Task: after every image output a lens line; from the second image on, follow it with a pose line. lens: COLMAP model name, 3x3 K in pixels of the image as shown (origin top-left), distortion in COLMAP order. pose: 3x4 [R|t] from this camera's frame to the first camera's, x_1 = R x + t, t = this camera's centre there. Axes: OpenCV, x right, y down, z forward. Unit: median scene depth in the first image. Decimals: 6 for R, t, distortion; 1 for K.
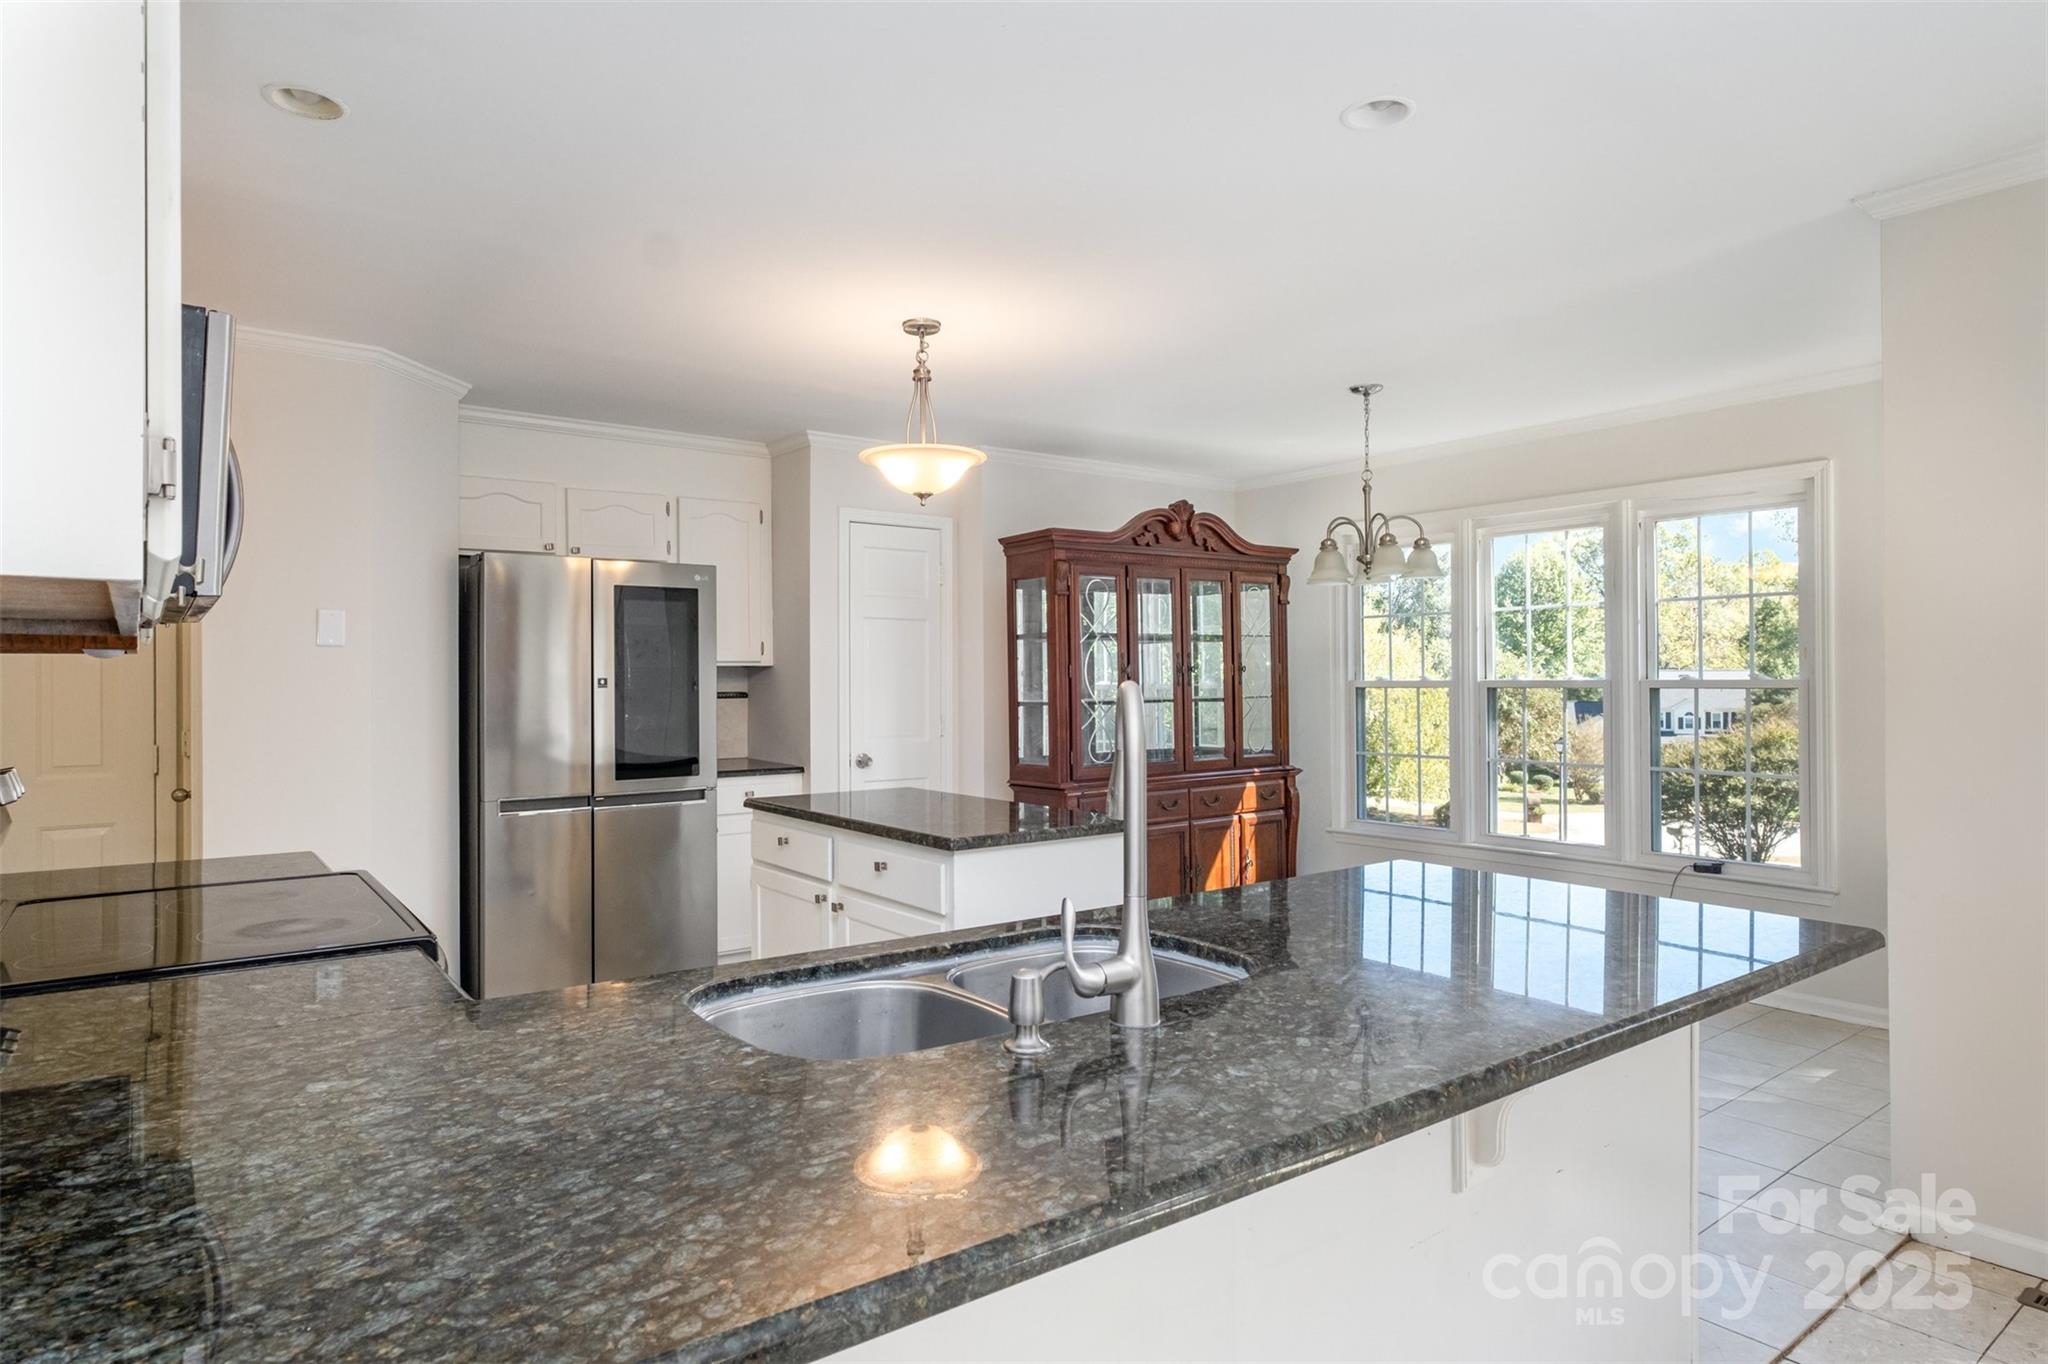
lens RADIAL K [[1151.9, 0, 1008.1], [0, 1151.9, 672.4], [0, 0, 1]] dist [-0.007539, -0.000165]
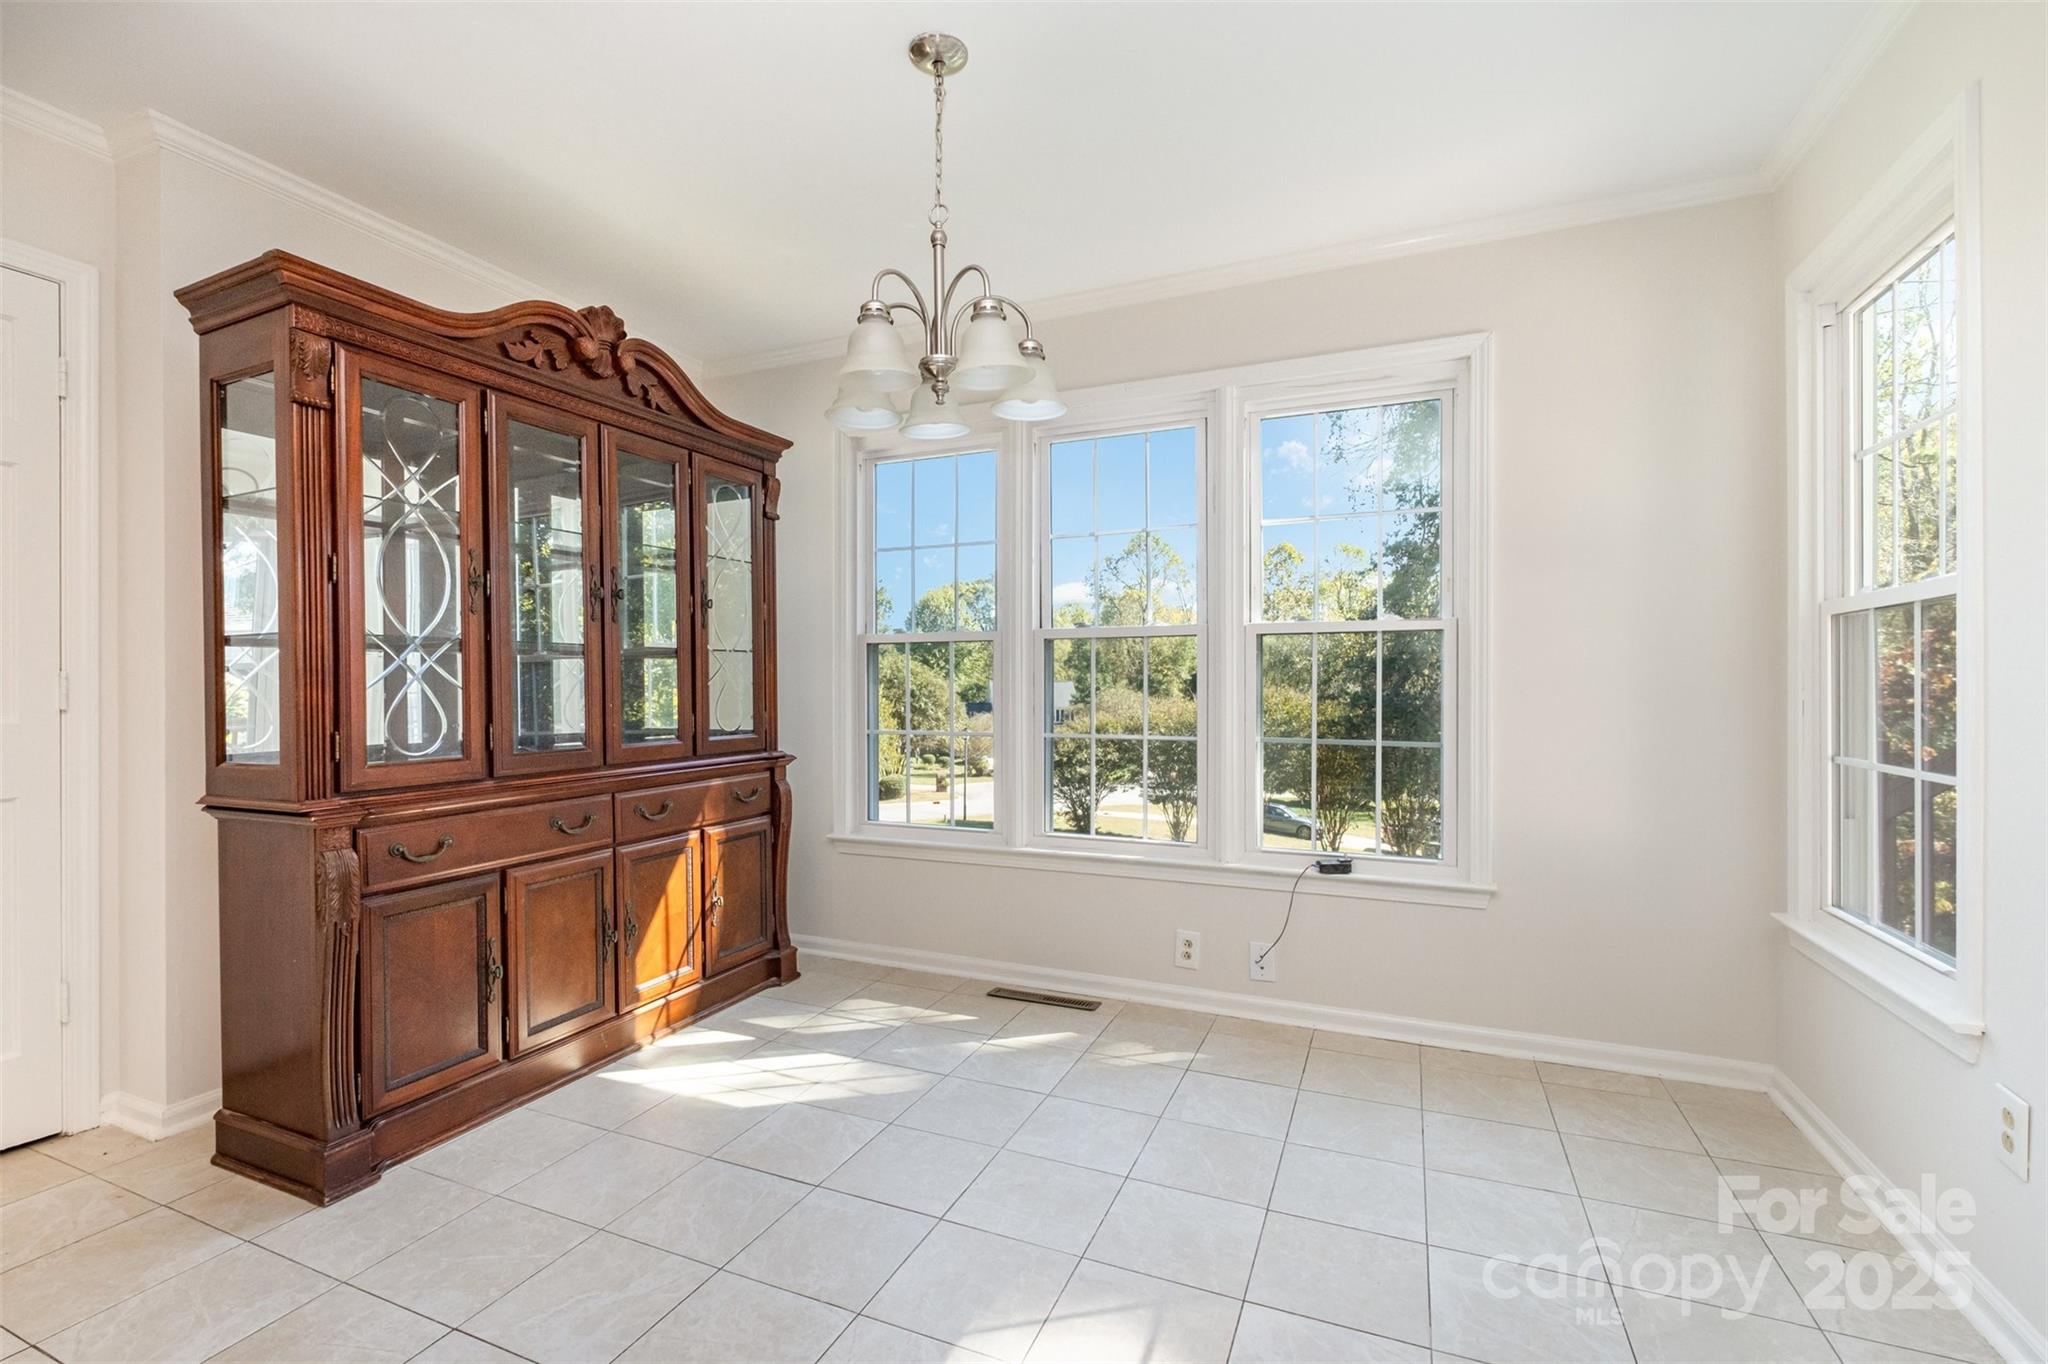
lens RADIAL K [[894.2, 0, 1015.2], [0, 894.2, 683.4], [0, 0, 1]] dist [-0.007436, -0.000083]
pose [[0.868143, 0.006812, 0.496267, 0.101570], [-0.007118, 0.999974, -0.001273, 0.039728], [-0.496263, -0.002427, 0.868169, 0.462568]]
